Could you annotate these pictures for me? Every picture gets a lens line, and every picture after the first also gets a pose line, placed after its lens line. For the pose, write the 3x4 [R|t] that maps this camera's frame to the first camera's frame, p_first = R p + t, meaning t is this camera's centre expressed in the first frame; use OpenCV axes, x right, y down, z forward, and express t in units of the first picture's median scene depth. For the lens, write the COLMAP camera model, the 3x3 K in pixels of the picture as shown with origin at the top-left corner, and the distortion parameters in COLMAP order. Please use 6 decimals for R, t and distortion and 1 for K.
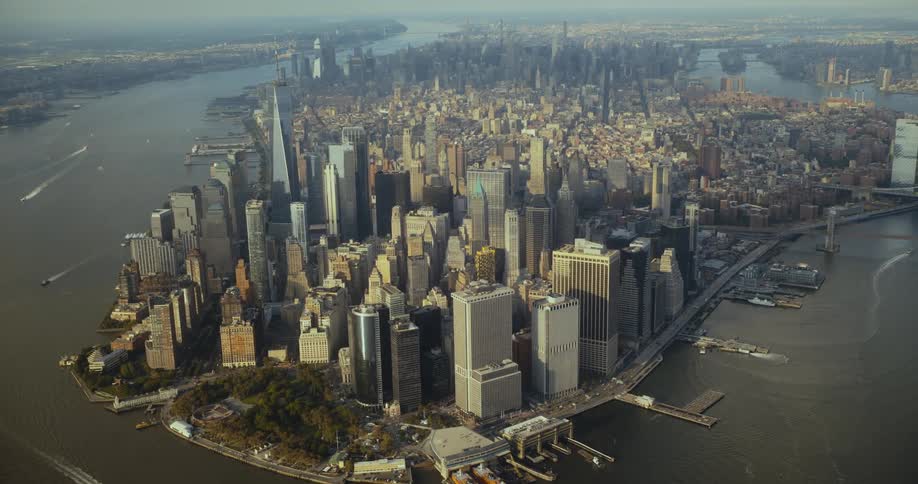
lens RADIAL K [[932.9, 0, 459.0], [0, 932.9, 242.0], [0, 0, 1]] dist [-0.016573, -0.004631]
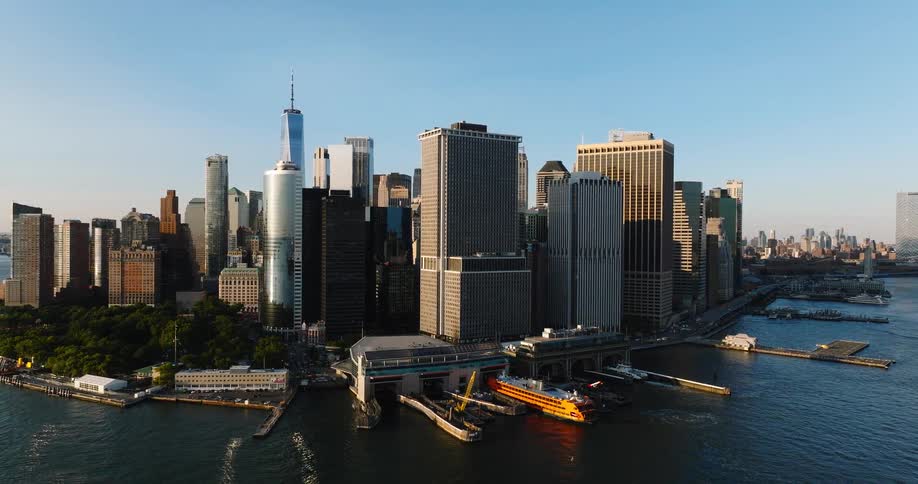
lens RADIAL K [[642.6, 0, 459.0], [0, 642.6, 242.0], [0, 0, 1]] dist [0.003815, 0.001399]
pose [[0.998722, 0.031491, -0.039535, 0.033688], [-0.040205, 0.968991, -0.243804, 0.206925], [0.030631, 0.245082, 0.969018, 0.558187]]
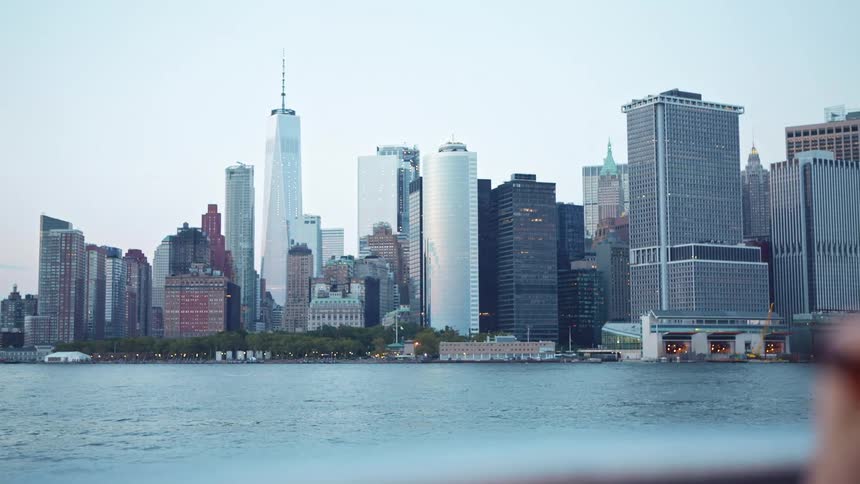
lens RADIAL K [[1156.4, 0, 418.1], [0, 1156.4, 241.8], [0, 0, 1]] dist [0.000870, 0.002798]
pose [[0.998480, 0.013057, -0.053549, -0.078143], [-0.030777, 0.938044, -0.345146, 0.318797], [0.045725, 0.346269, 0.937020, 0.391161]]
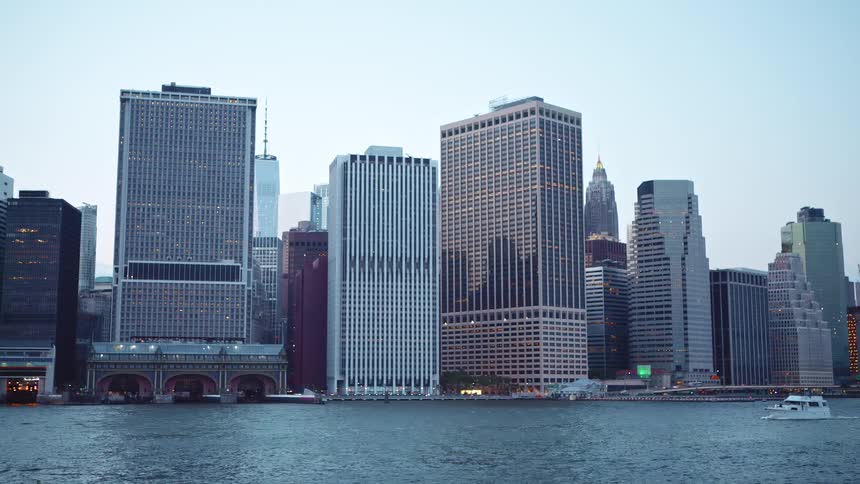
lens RADIAL K [[1037.6, 0, 430.0], [0, 1037.6, 242.0], [0, 0, 1]] dist [0.000104, 0.026056]
pose [[0.951185, -0.024522, -0.307646, 0.259836], [-0.095910, 0.923994, -0.370185, 0.261331], [0.293341, 0.381620, 0.876537, 0.579875]]
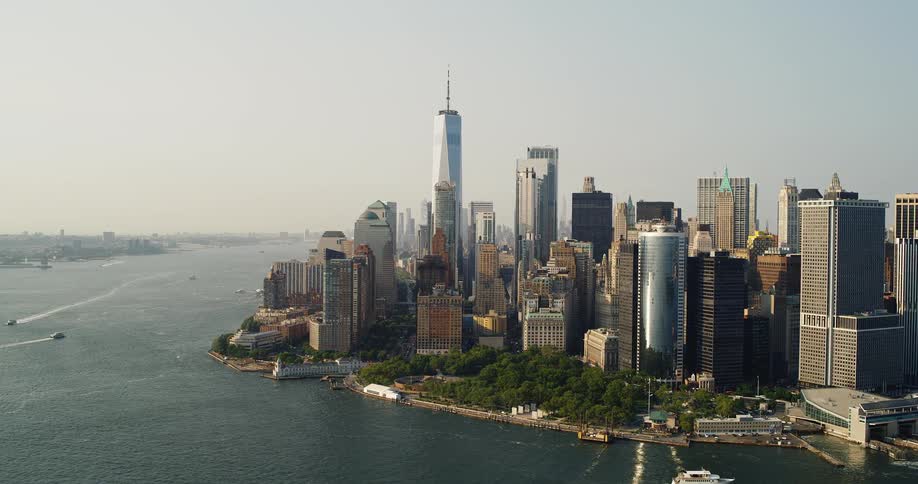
lens RADIAL K [[878.1, 0, 459.0], [0, 878.1, 242.0], [0, 0, 1]] dist [-0.063957, 0.005337]
pose [[0.996877, 0.031984, -0.072204, -0.187905], [-0.048190, 0.970720, -0.235330, 0.221789], [0.062563, 0.238075, 0.969230, 0.355355]]
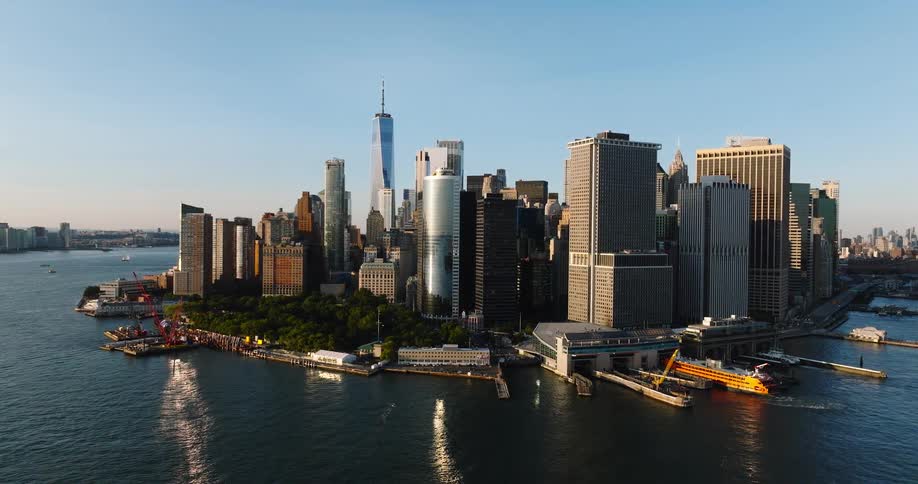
lens RADIAL K [[642.6, 0, 459.0], [0, 642.6, 242.0], [0, 0, 1]] dist [0.003815, 0.001399]
pose [[0.993243, 0.036292, -0.110234, -0.030203], [-0.061743, 0.969513, -0.237134, 0.221245], [0.098267, 0.242338, 0.965203, 0.510945]]
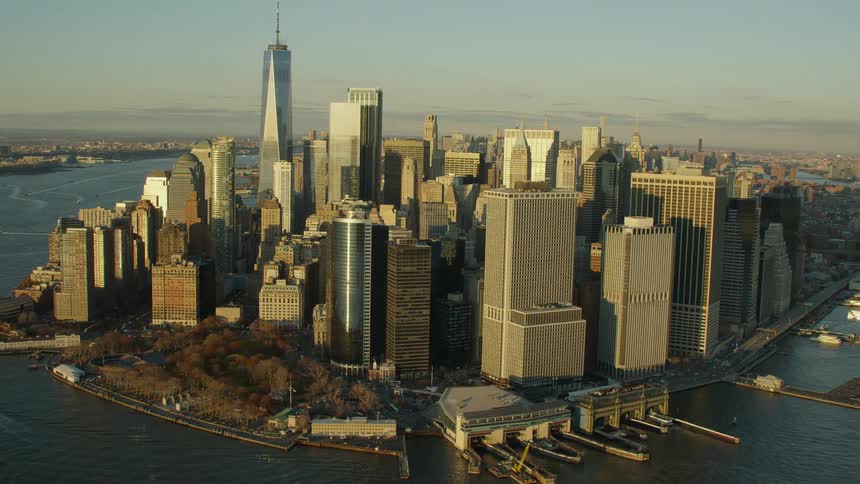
lens RADIAL K [[956.3, 0, 430.0], [0, 956.3, 242.0], [0, 0, 1]] dist [-0.179709, 0.008670]
pose [[0.997220, 0.052092, -0.053280, -0.008057], [-0.059070, 0.988511, -0.139126, 0.170365], [0.045420, 0.141886, 0.988840, 0.314978]]
